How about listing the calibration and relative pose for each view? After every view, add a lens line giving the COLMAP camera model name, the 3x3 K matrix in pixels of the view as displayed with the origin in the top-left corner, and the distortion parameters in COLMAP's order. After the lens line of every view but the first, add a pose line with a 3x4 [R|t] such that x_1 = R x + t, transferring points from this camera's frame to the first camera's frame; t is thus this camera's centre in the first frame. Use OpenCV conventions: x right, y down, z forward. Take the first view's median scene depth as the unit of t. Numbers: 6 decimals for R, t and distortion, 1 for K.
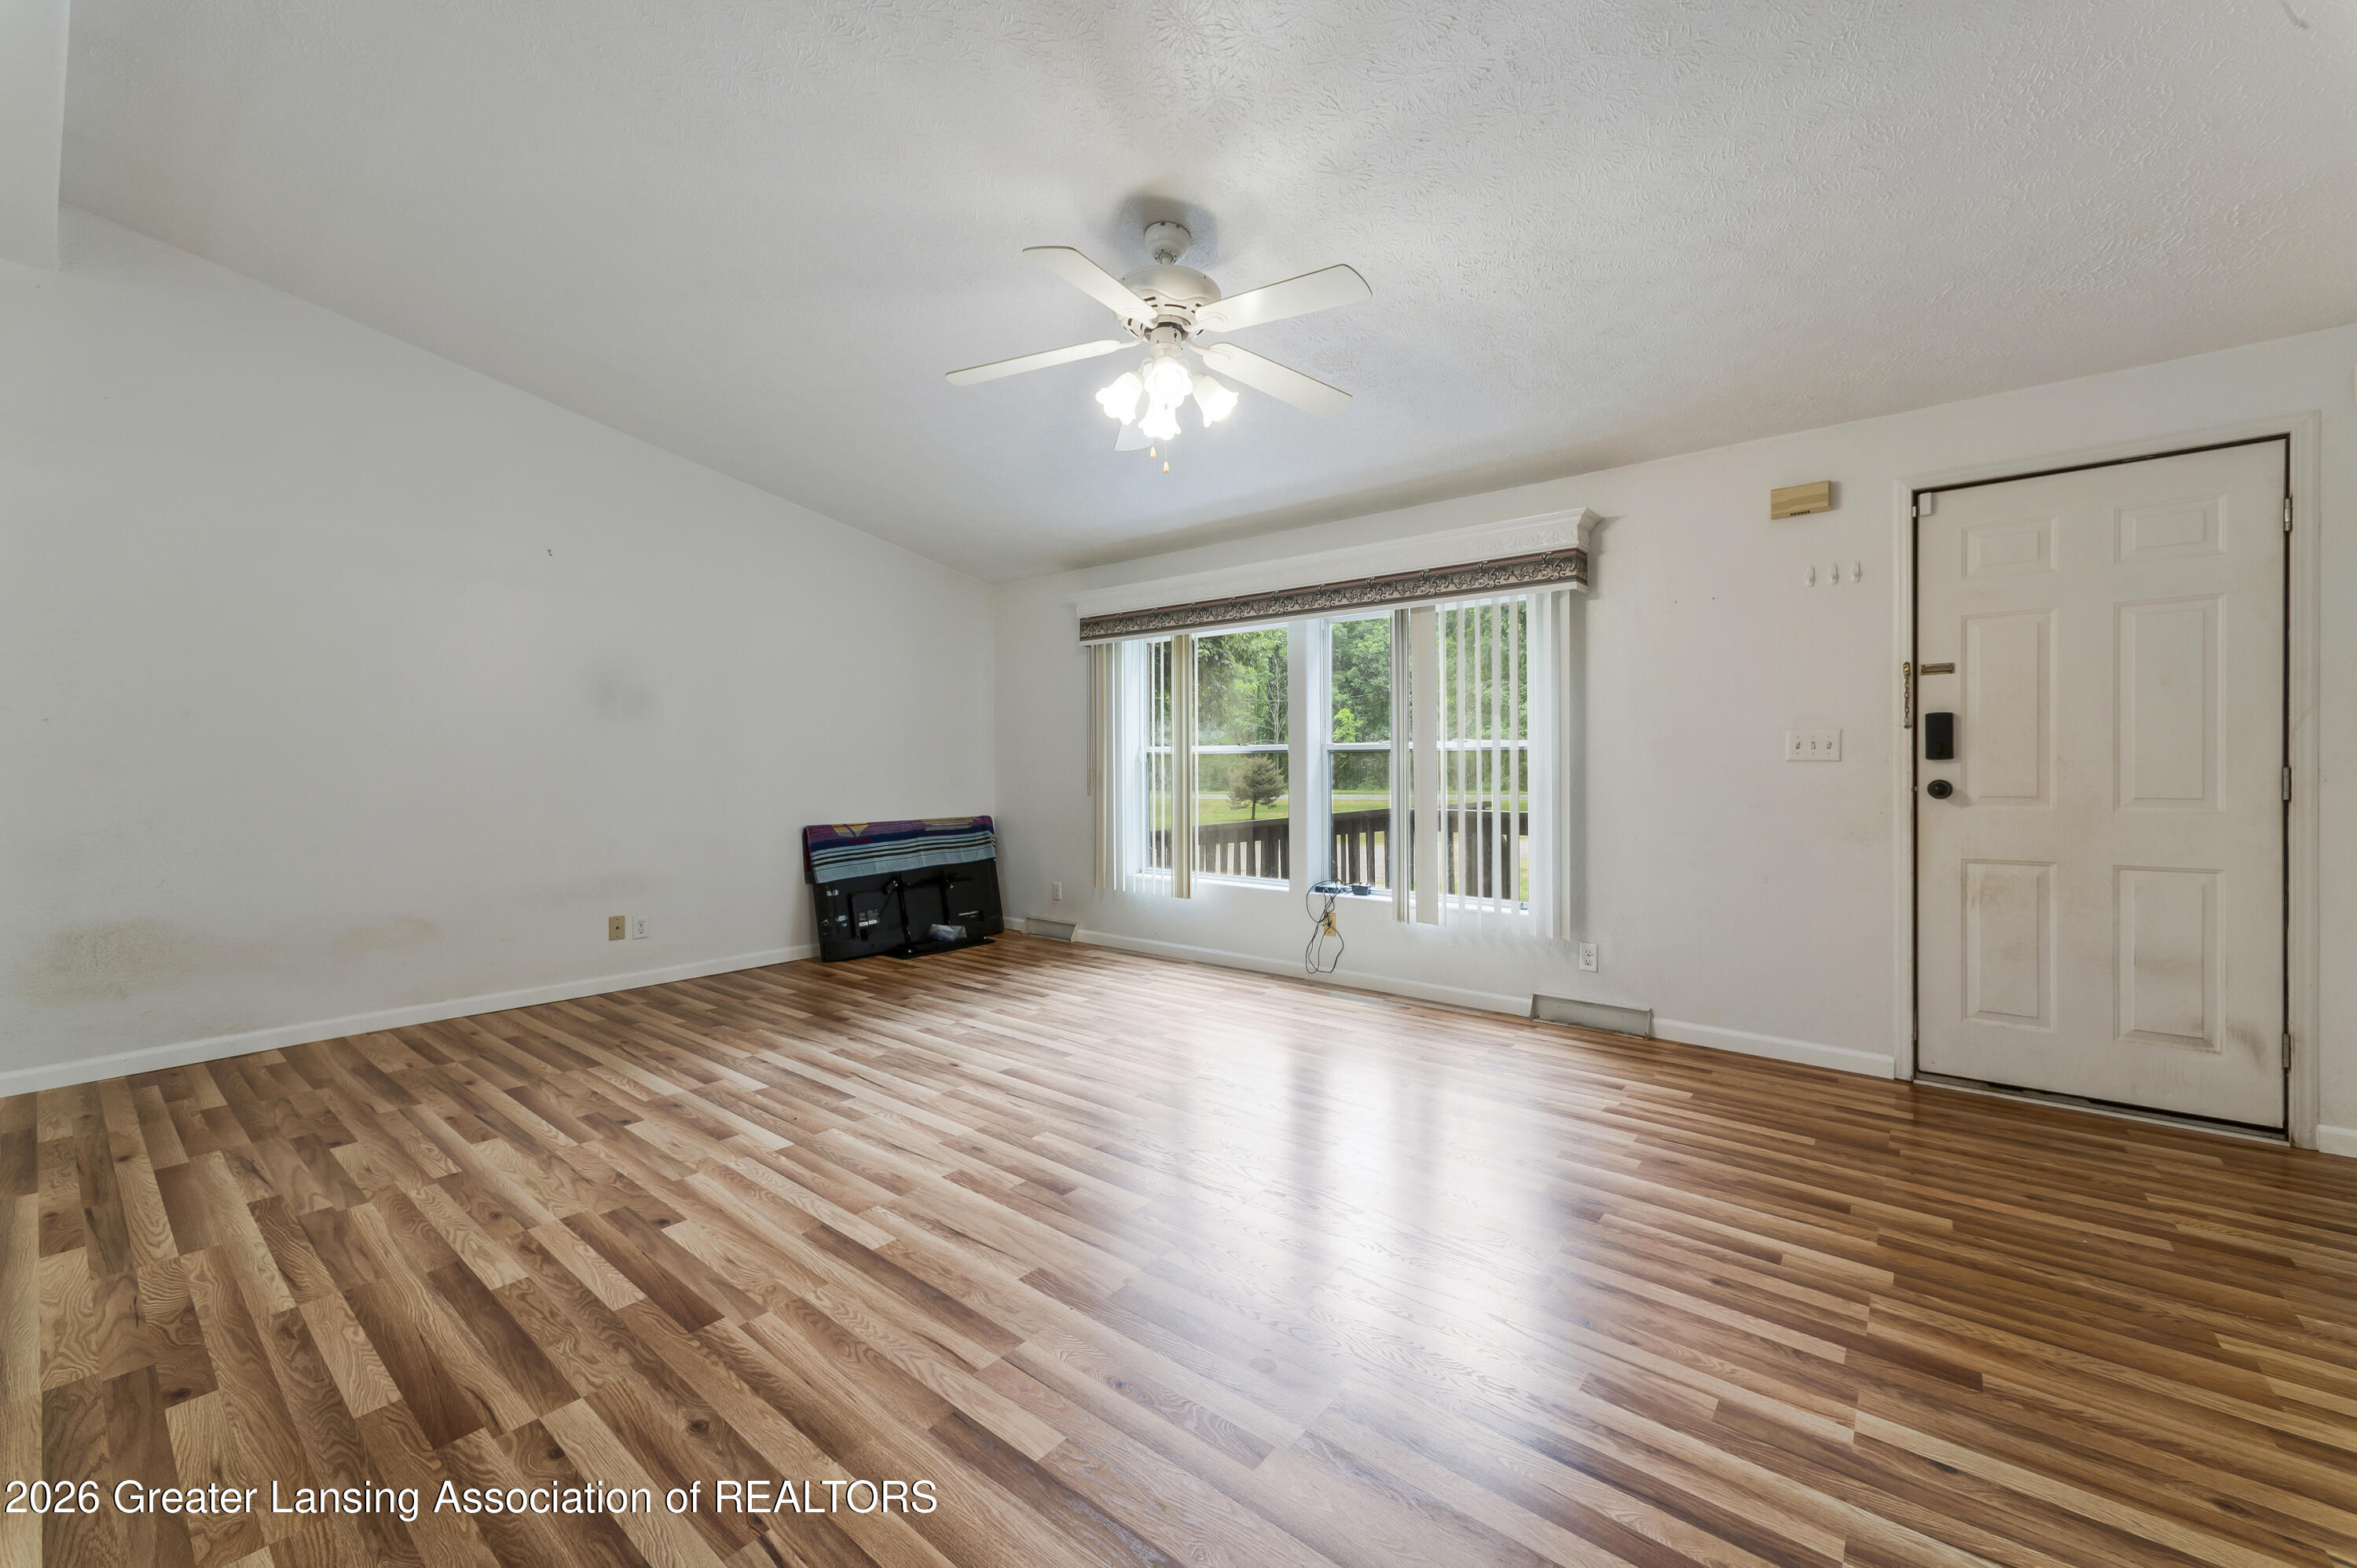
lens RADIAL K [[934.9, 0, 1174.5], [0, 934.9, 745.4], [0, 0, 1]] dist [0.000461, 0.000211]
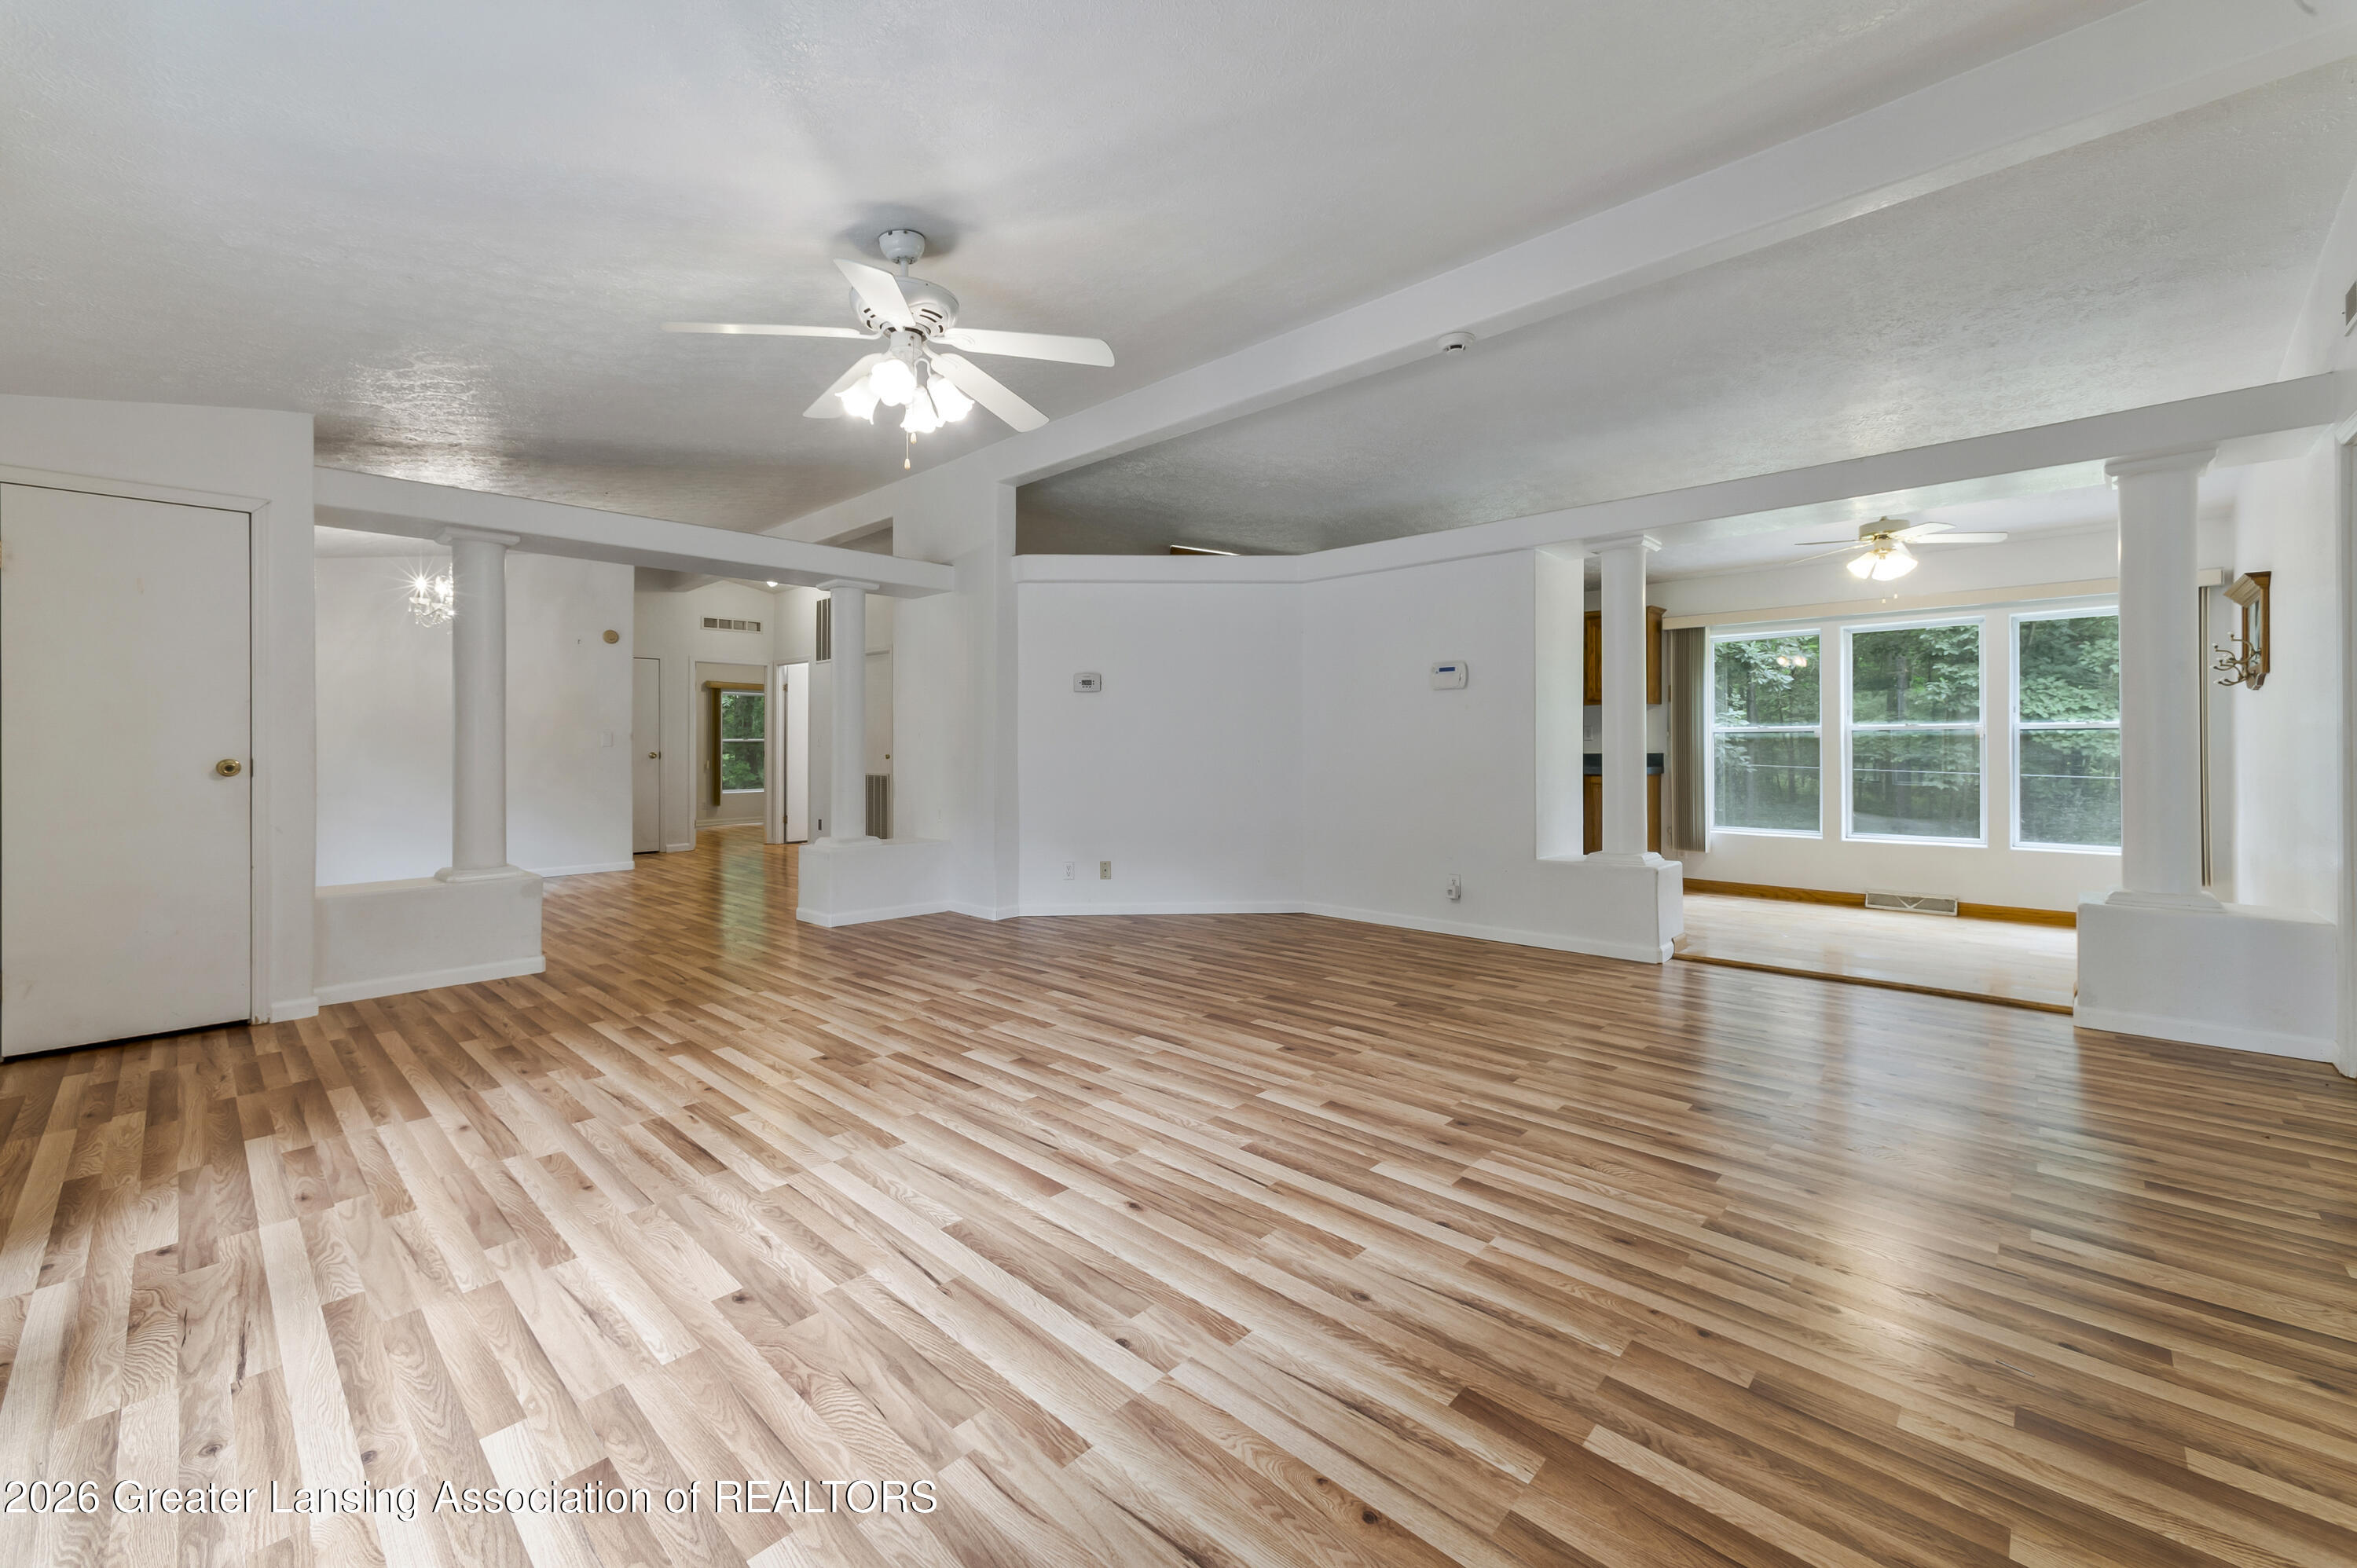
lens RADIAL K [[934.9, 0, 1174.5], [0, 934.9, 745.4], [0, 0, 1]] dist [0.000461, 0.000211]
pose [[-0.997187, 0.004647, 0.074809, -0.374661], [0.002733, 0.999667, -0.025671, 0.047793], [-0.074903, -0.025394, -0.996867, 1.978341]]
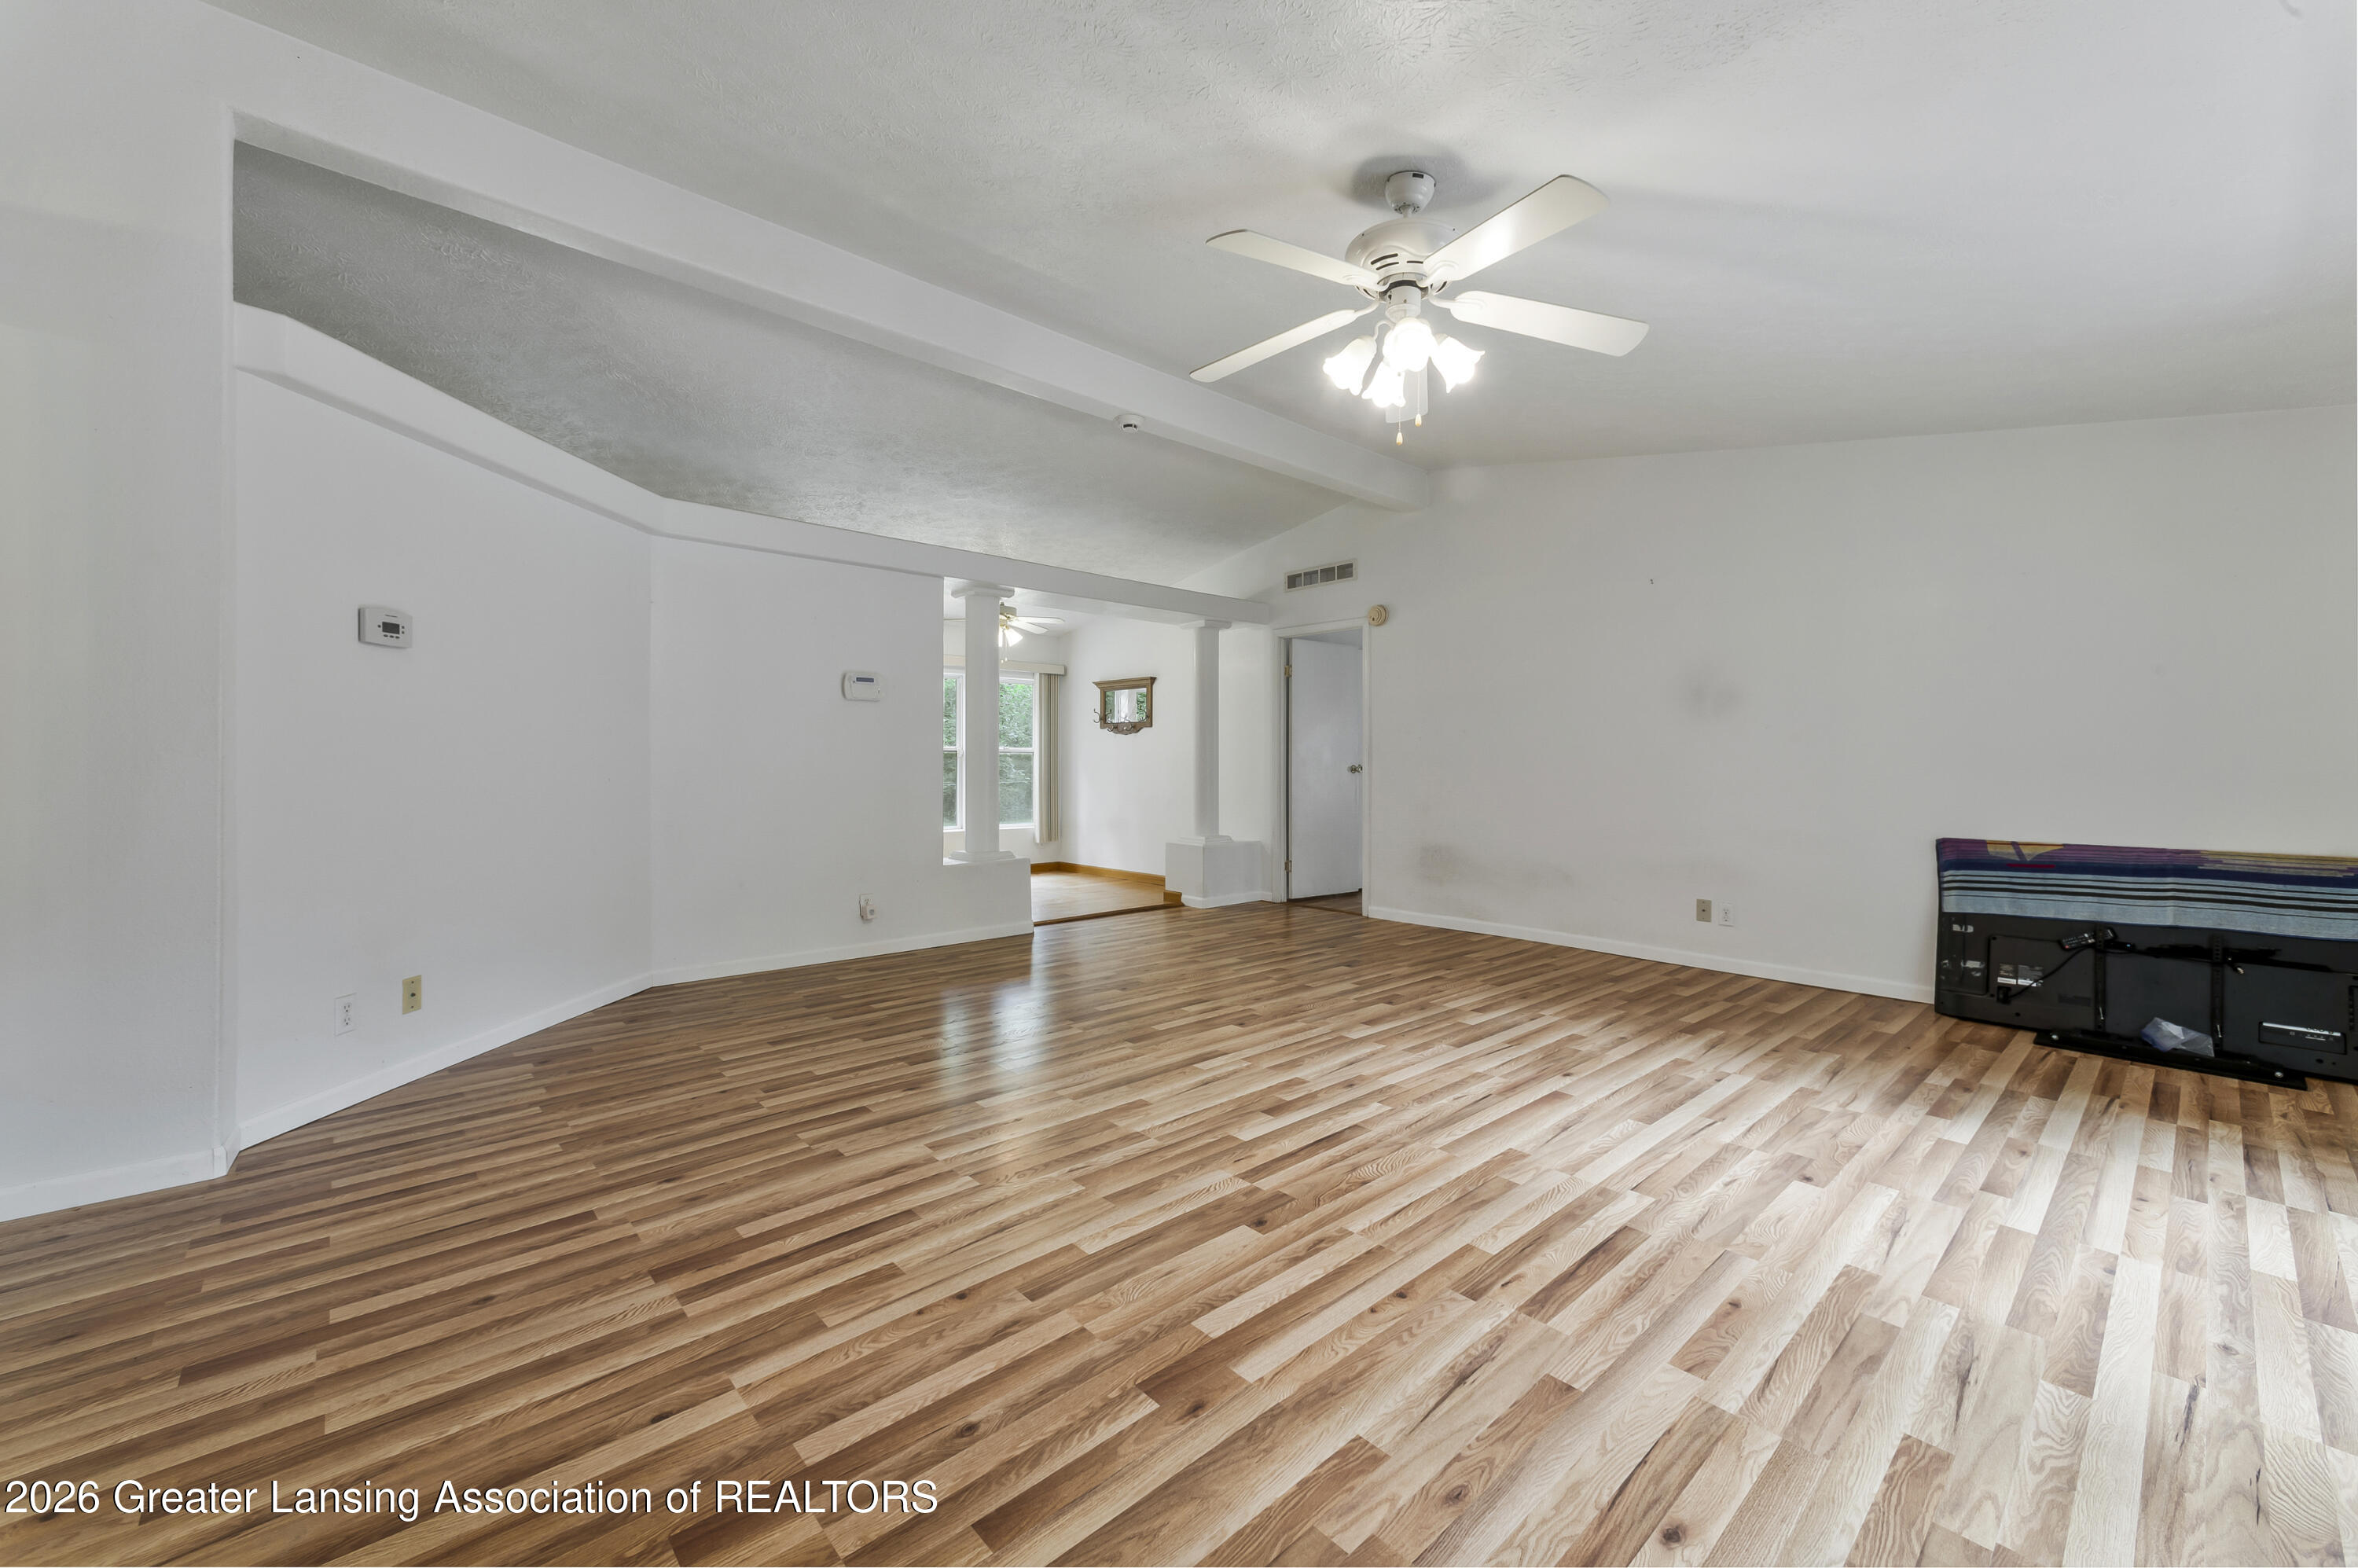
lens RADIAL K [[929.7, 0, 1172.6], [0, 929.7, 774.5], [0, 0, 1]] dist [0.006548, -0.000734]
pose [[-0.158073, 0.015755, -0.987302, 0.914746], [0.019261, 0.999732, 0.012869, 0.018122], [0.987240, -0.016982, -0.158334, 0.907553]]
